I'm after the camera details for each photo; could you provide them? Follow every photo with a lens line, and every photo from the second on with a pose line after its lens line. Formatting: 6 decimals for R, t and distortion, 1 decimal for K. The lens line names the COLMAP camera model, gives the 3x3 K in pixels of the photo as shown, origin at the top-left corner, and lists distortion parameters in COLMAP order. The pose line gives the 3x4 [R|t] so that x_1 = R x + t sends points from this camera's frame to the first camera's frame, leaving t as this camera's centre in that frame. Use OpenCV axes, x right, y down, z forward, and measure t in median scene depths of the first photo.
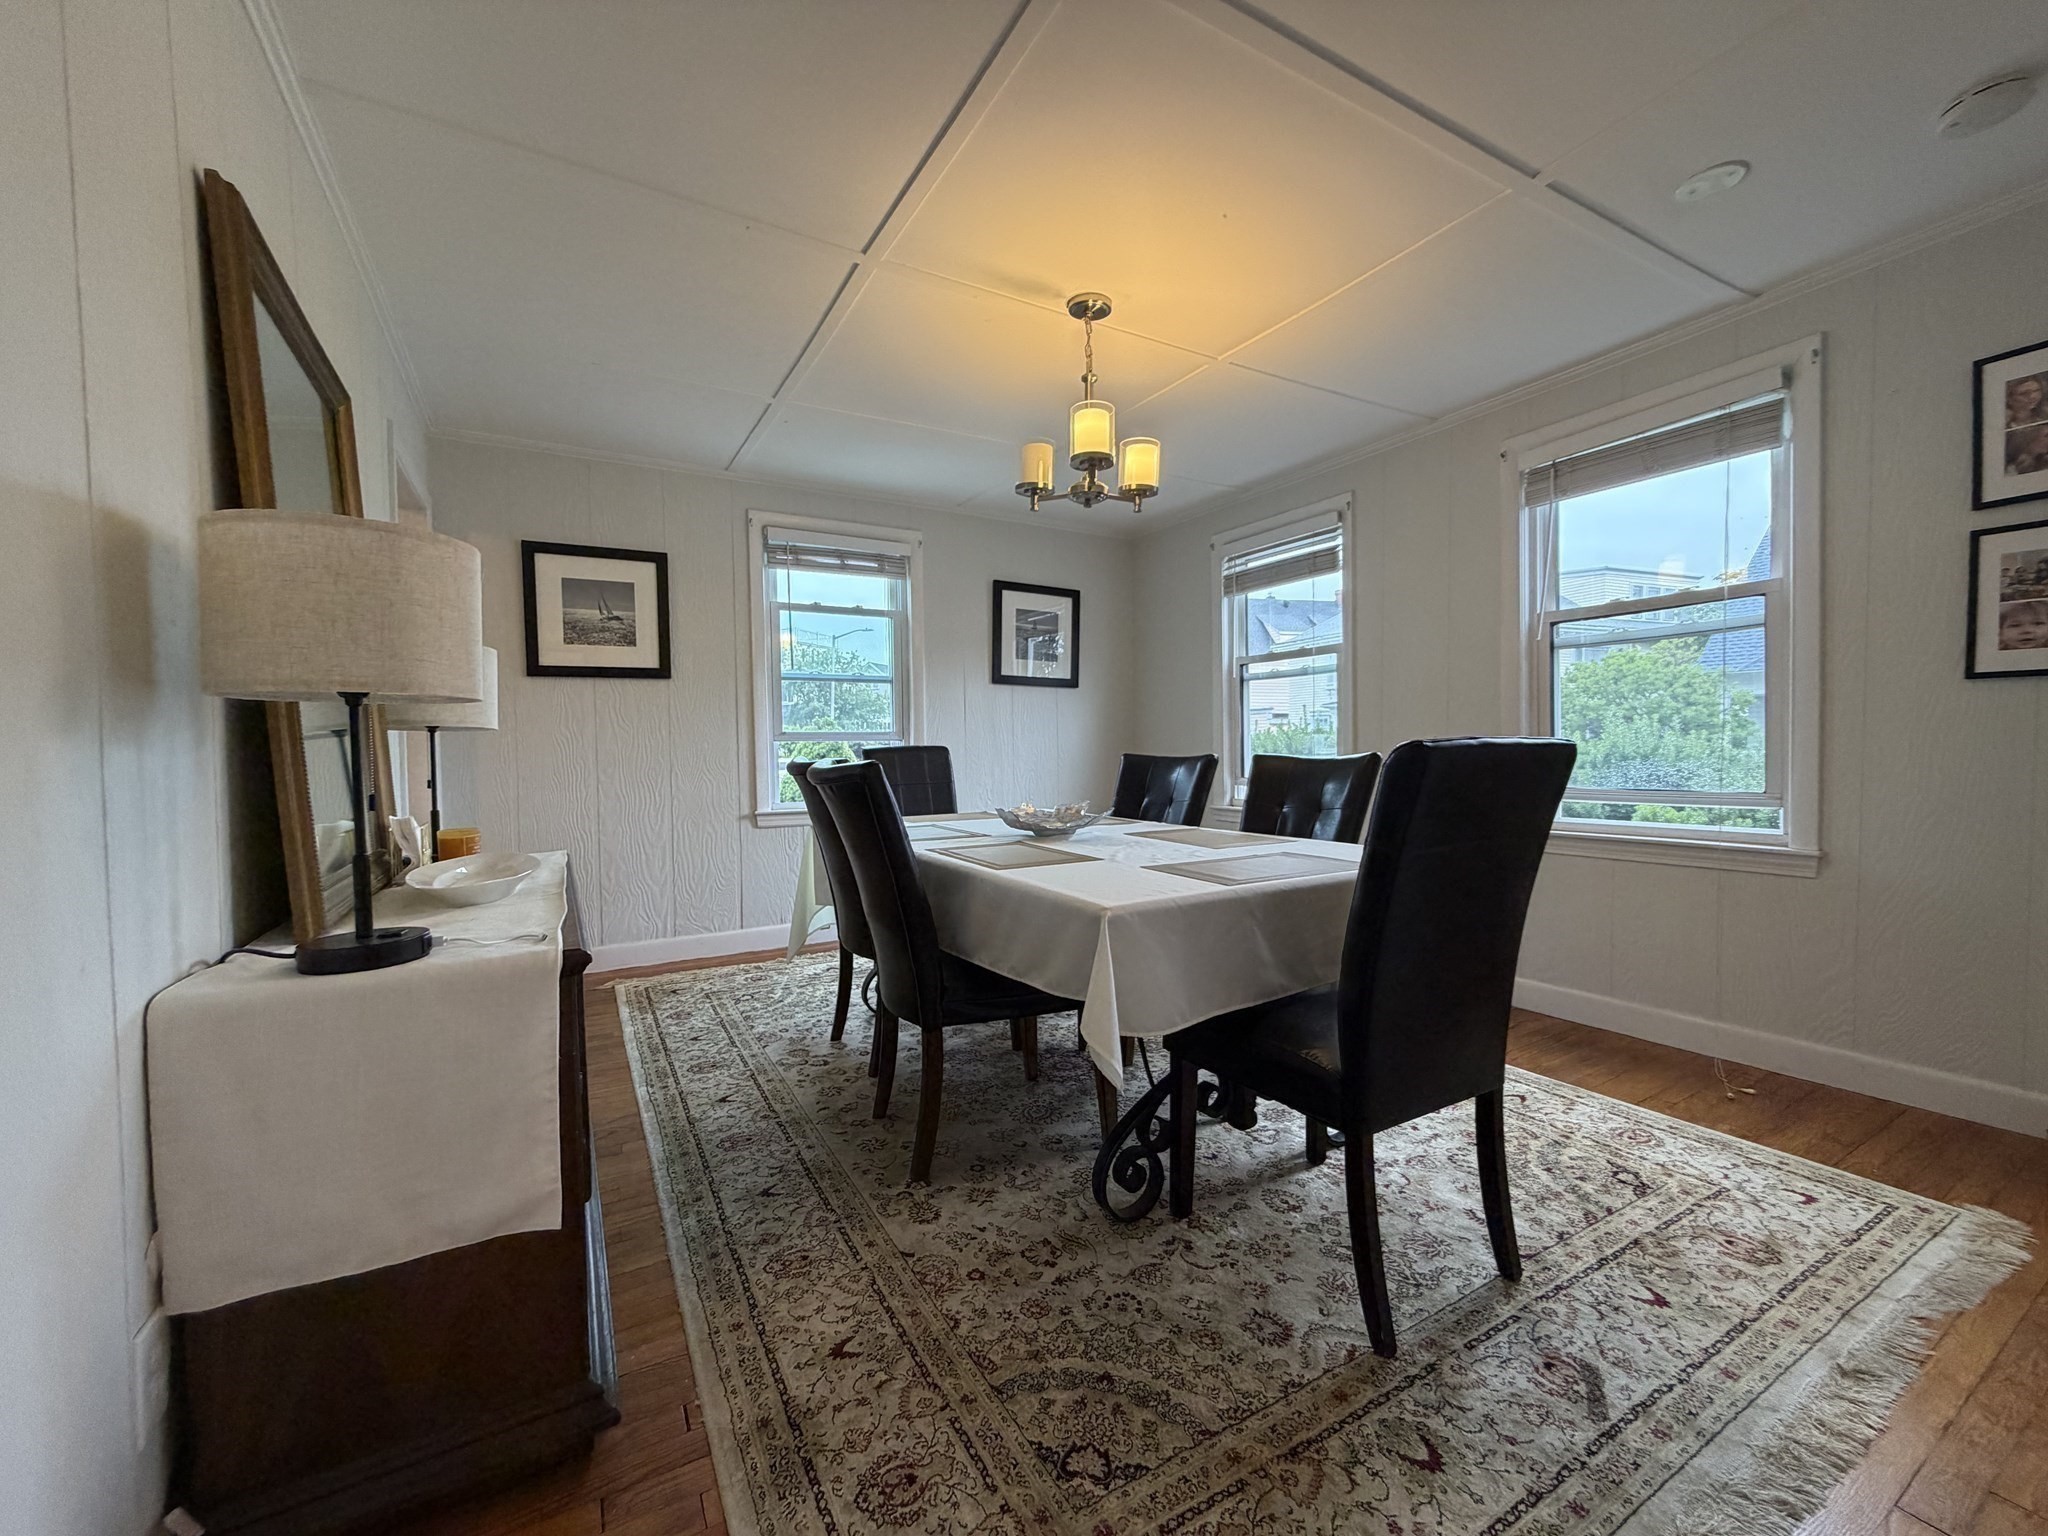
lens RADIAL K [[812.9, 0, 1018.8], [0, 812.9, 768.8], [0, 0, 1]] dist [0.000071, -0.000392]
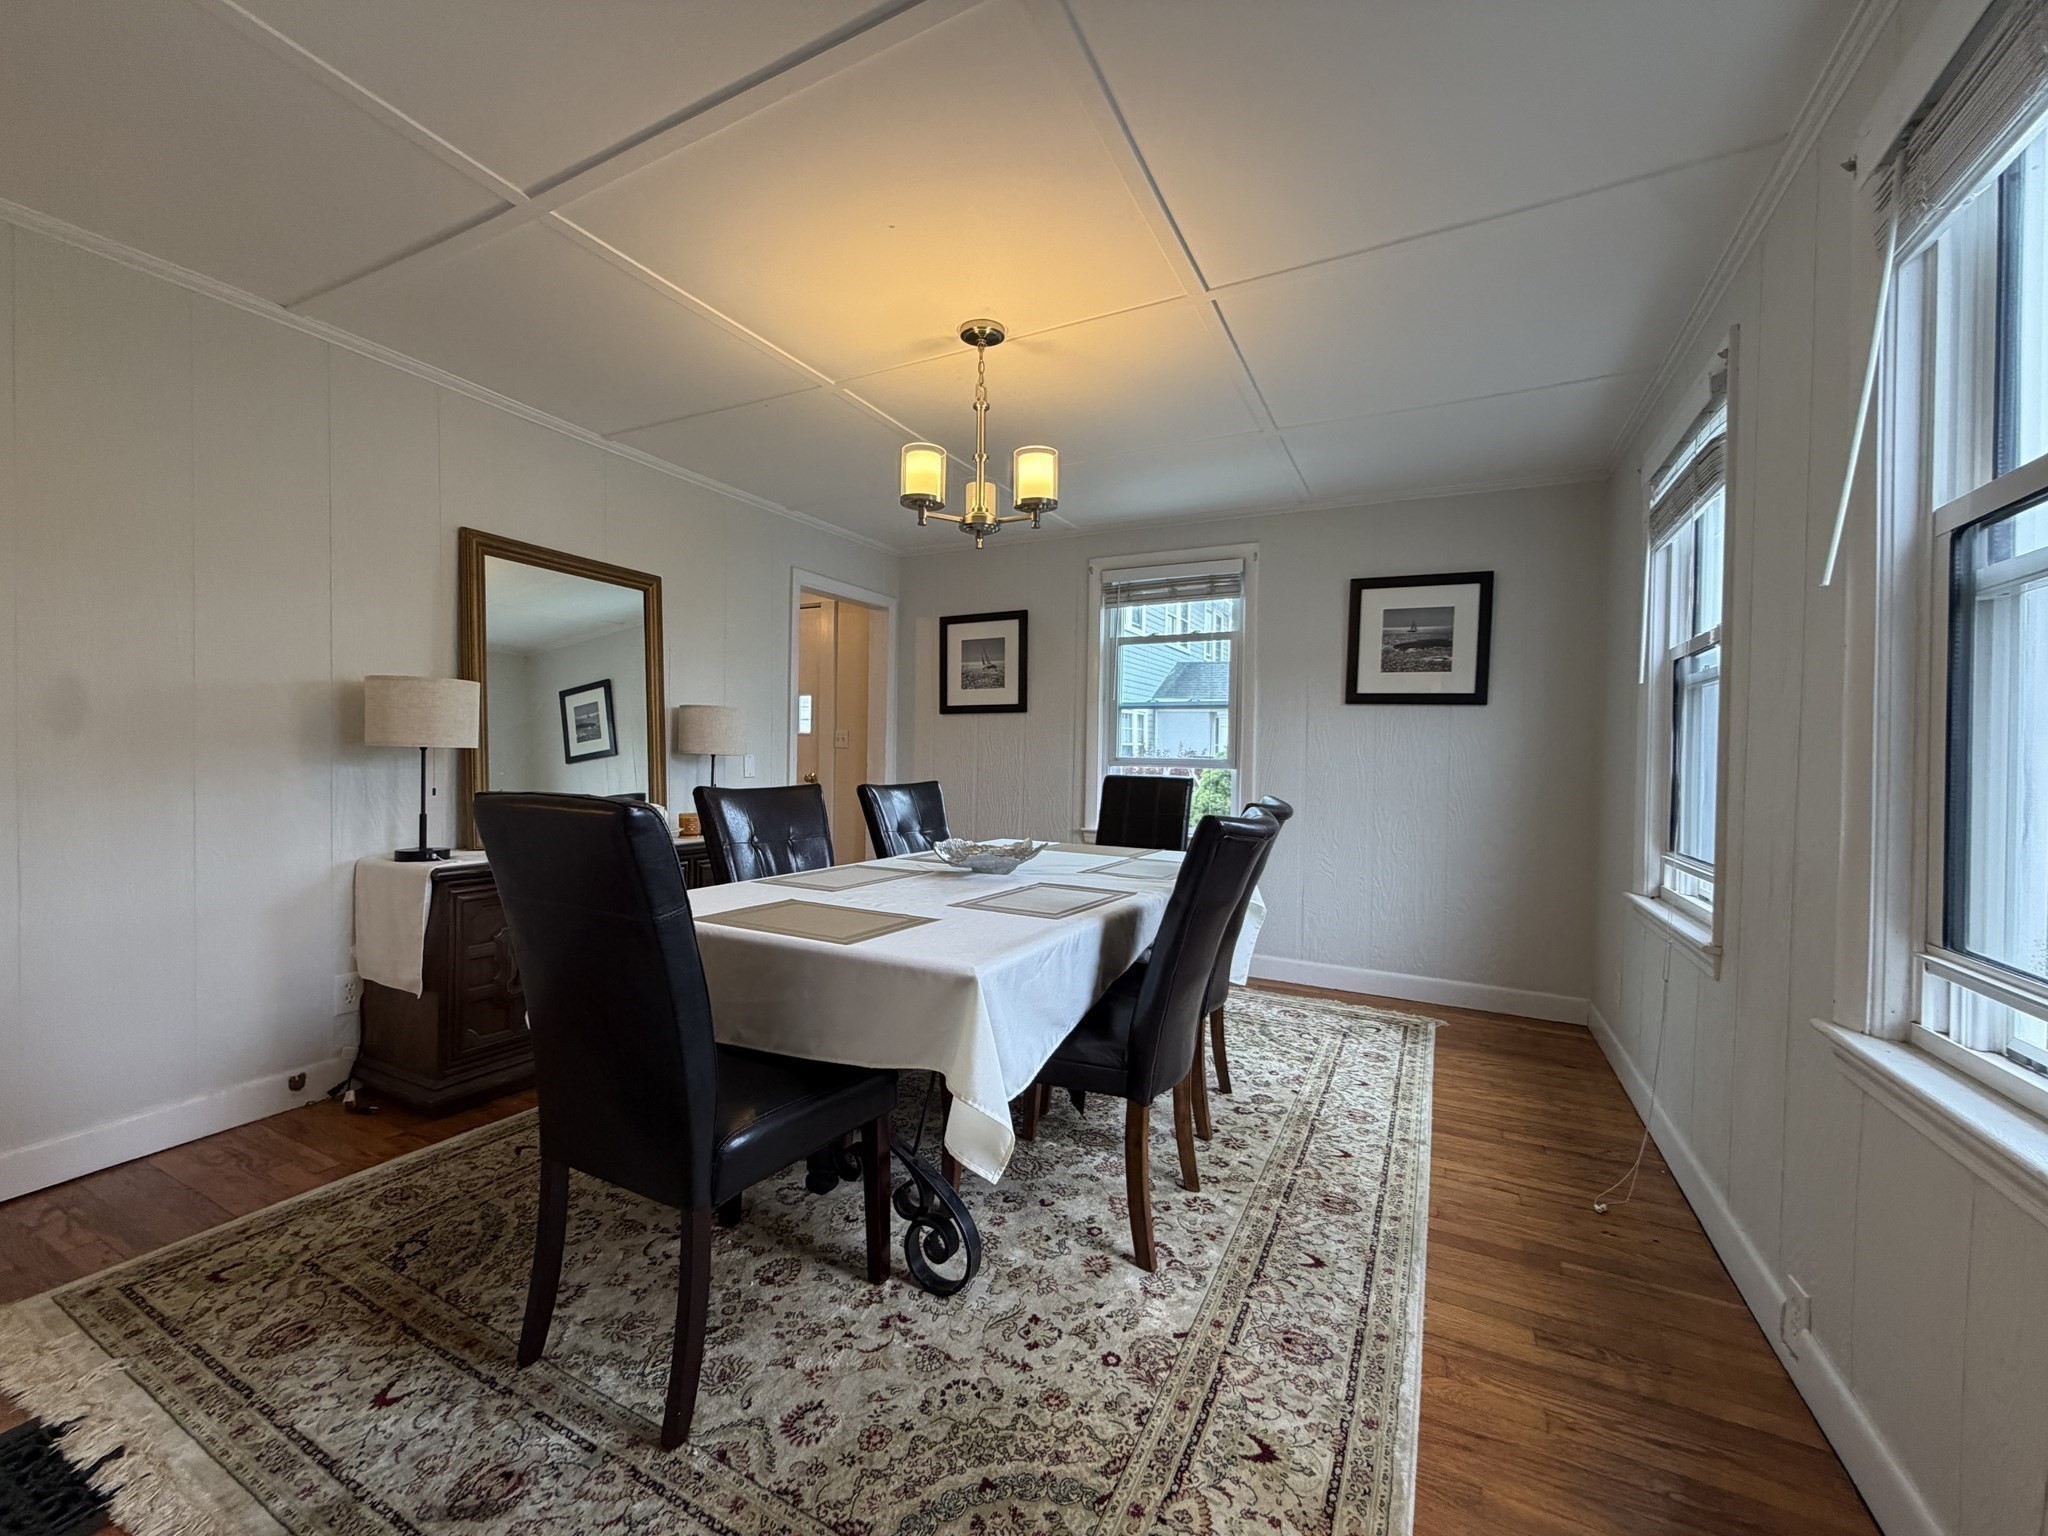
lens RADIAL K [[807.9, 0, 1021.6], [0, 807.9, 761.6], [0, 0, 1]] dist [-0.000437, 0.000019]
pose [[0.545528, 0.023859, -0.837753, 0.623451], [-0.054063, 0.998515, -0.006767, -0.029130], [0.836347, 0.048983, 0.546007, 0.354101]]
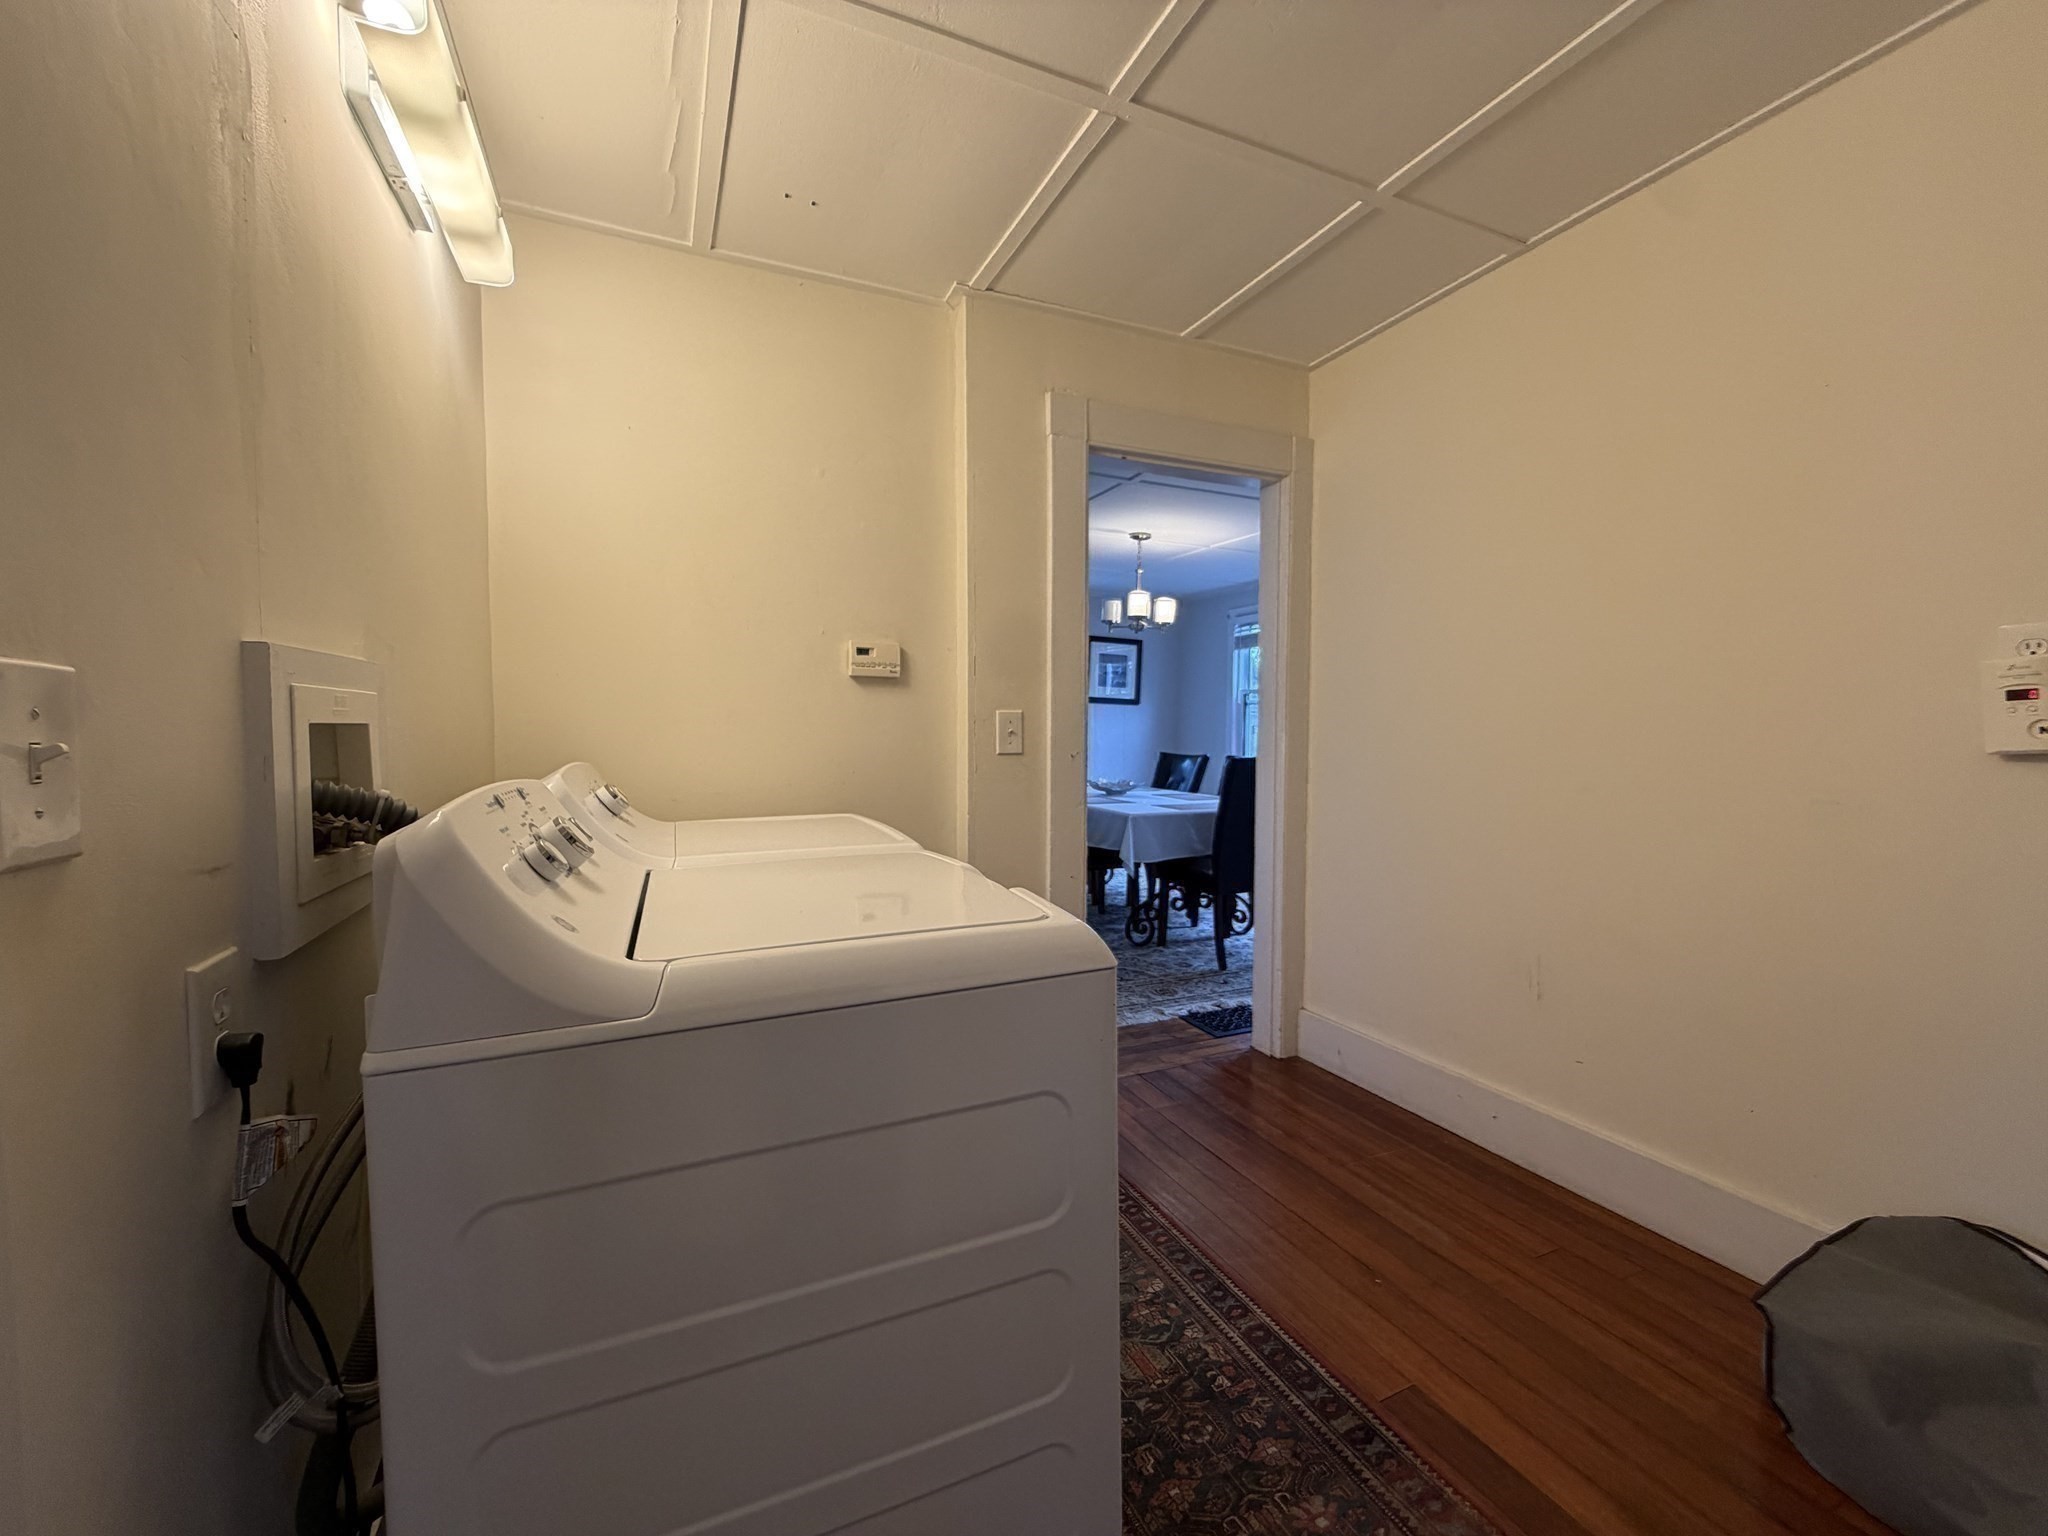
lens RADIAL K [[812.9, 0, 1018.8], [0, 812.9, 768.8], [0, 0, 1]] dist [0.000071, -0.000392]
pose [[0.995151, 0.030218, -0.093598, -0.007368], [-0.027987, 0.999294, 0.025066, -0.016849], [0.094290, -0.022324, 0.995294, -0.726234]]
